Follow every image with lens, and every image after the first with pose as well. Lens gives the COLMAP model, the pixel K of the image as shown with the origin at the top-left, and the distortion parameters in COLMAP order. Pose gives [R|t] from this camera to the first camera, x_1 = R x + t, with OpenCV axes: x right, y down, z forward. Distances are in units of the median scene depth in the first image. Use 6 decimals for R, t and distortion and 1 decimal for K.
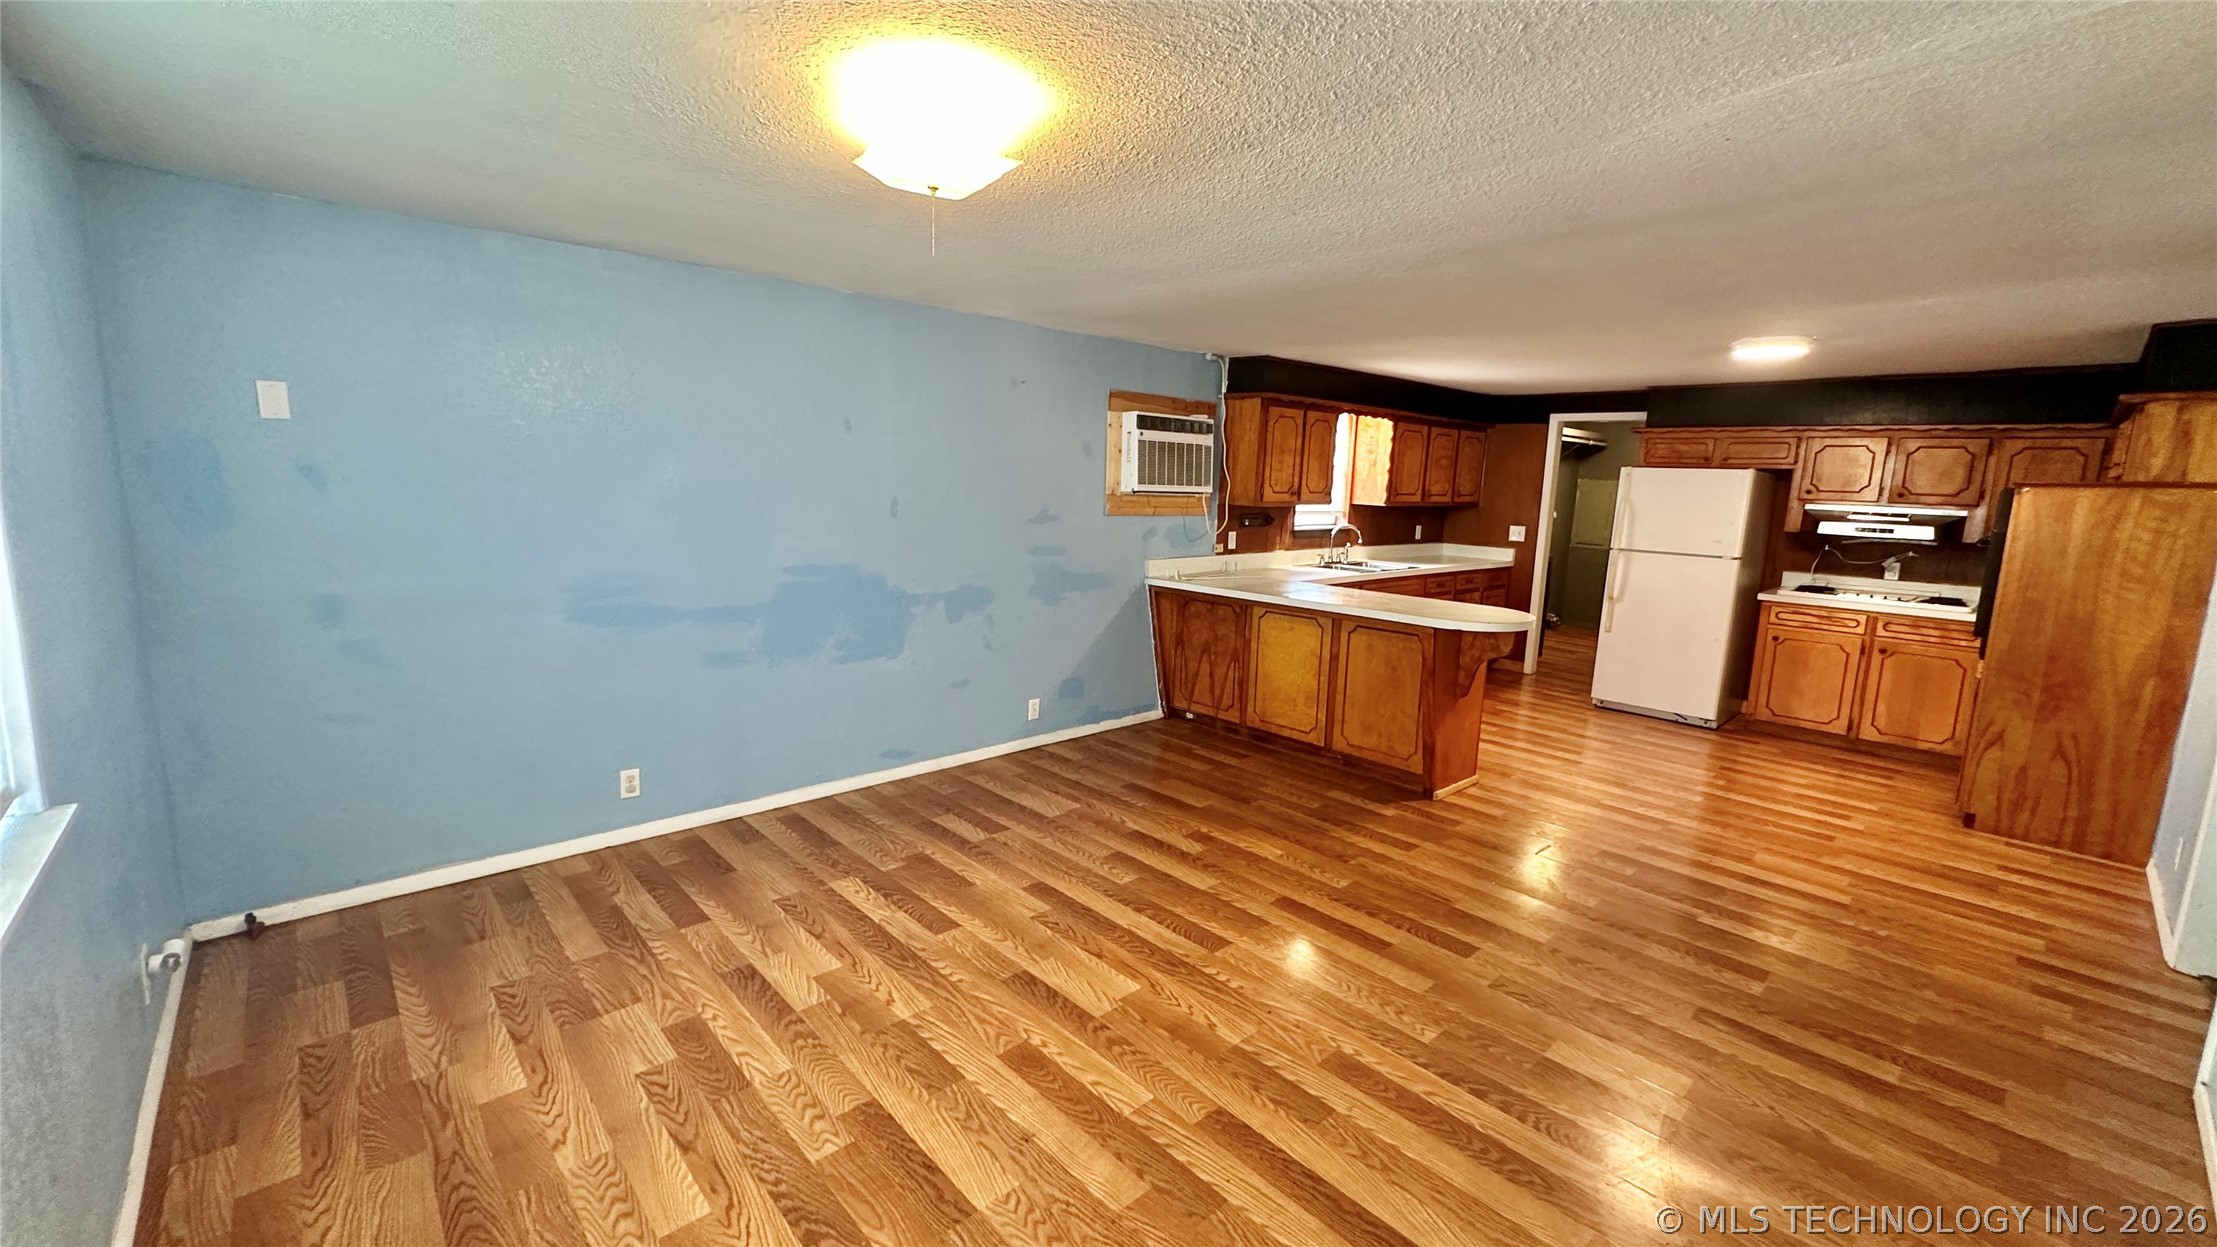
lens RADIAL K [[883.4, 0, 1105.3], [0, 883.4, 622.9], [0, 0, 1]] dist [-0.004722, 0.000286]
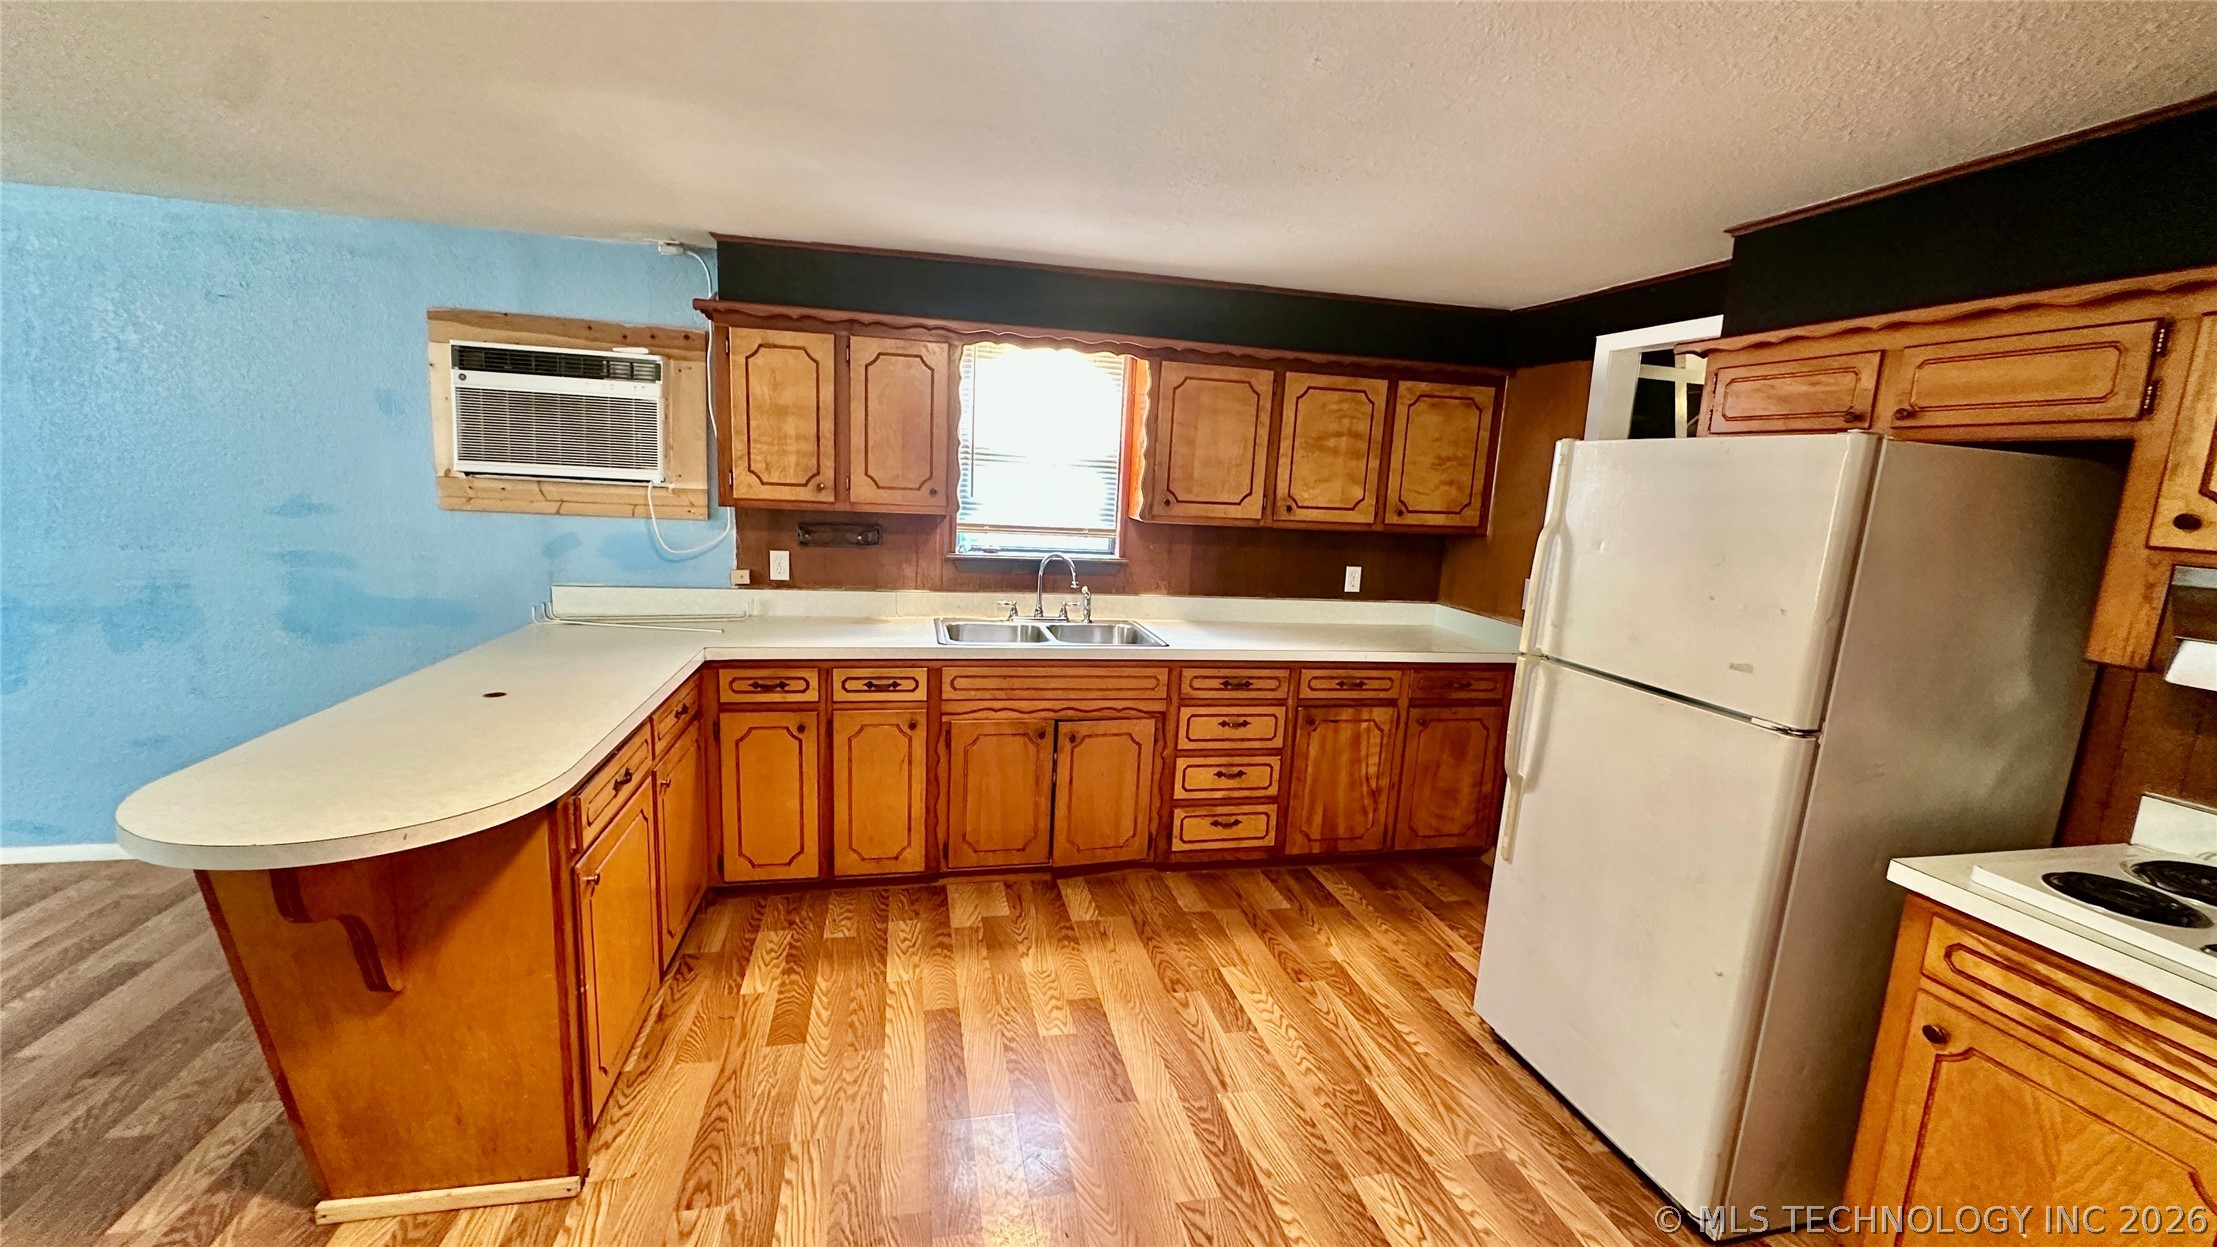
lens RADIAL K [[883.4, 0, 1105.3], [0, 883.4, 622.9], [0, 0, 1]] dist [-0.004722, 0.000286]
pose [[0.866550, 0.096459, -0.489680, 0.664852], [-0.105566, 0.994371, 0.009062, -0.088751], [0.487798, 0.043841, 0.871855, 0.629069]]
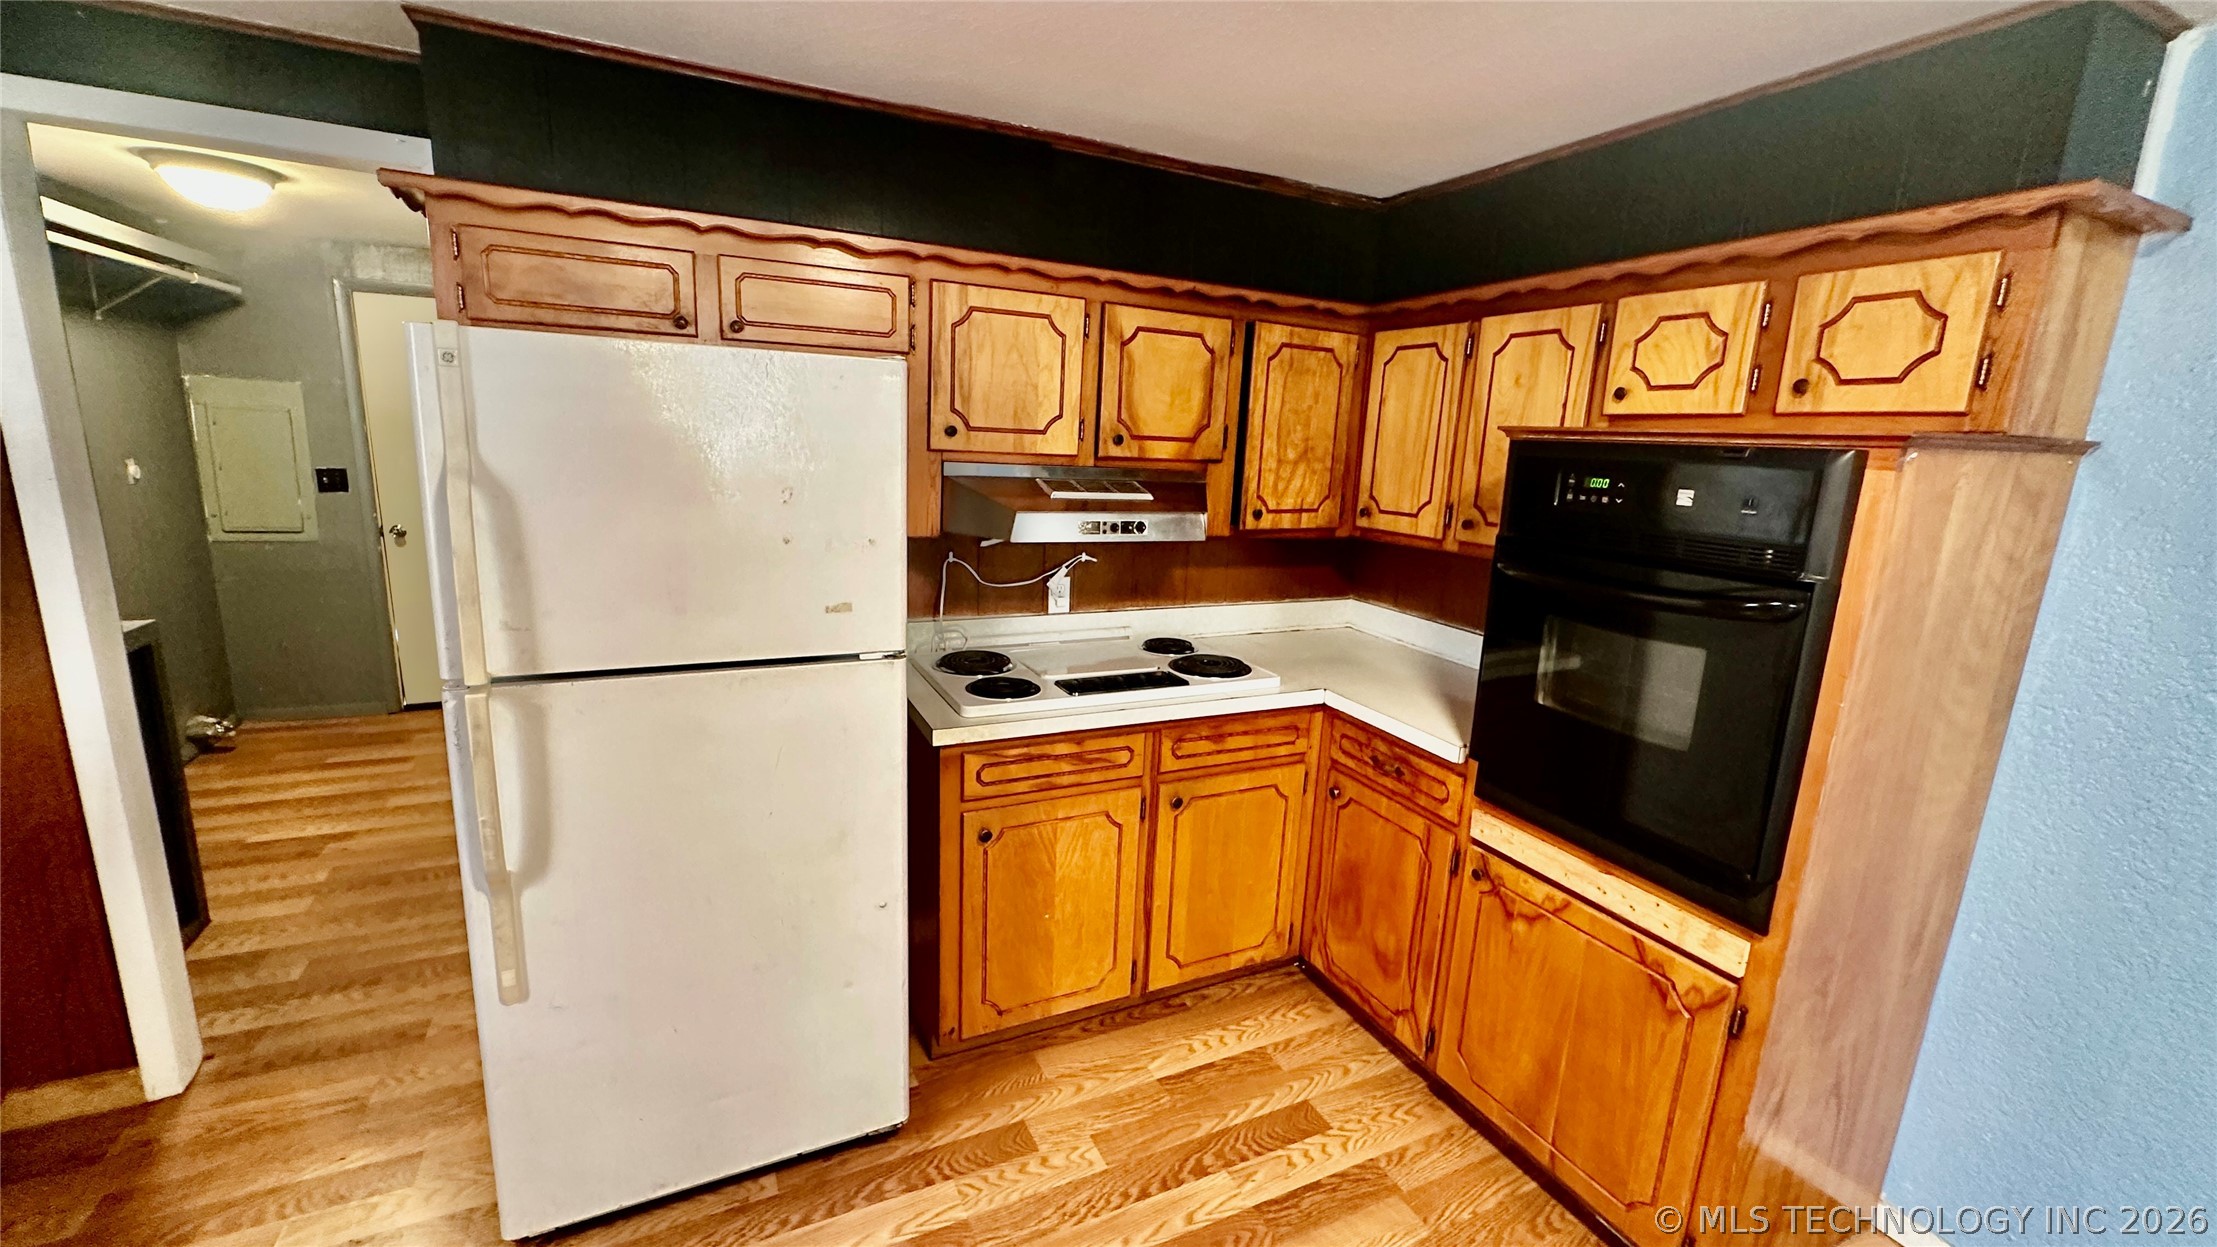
lens RADIAL K [[883.4, 0, 1105.3], [0, 883.4, 622.9], [0, 0, 1]] dist [-0.004722, 0.000286]
pose [[0.293428, -0.217192, 0.930982, 0.456479], [0.122513, 0.974363, 0.188699, -0.134736], [-0.948098, 0.058688, 0.312515, 0.842540]]
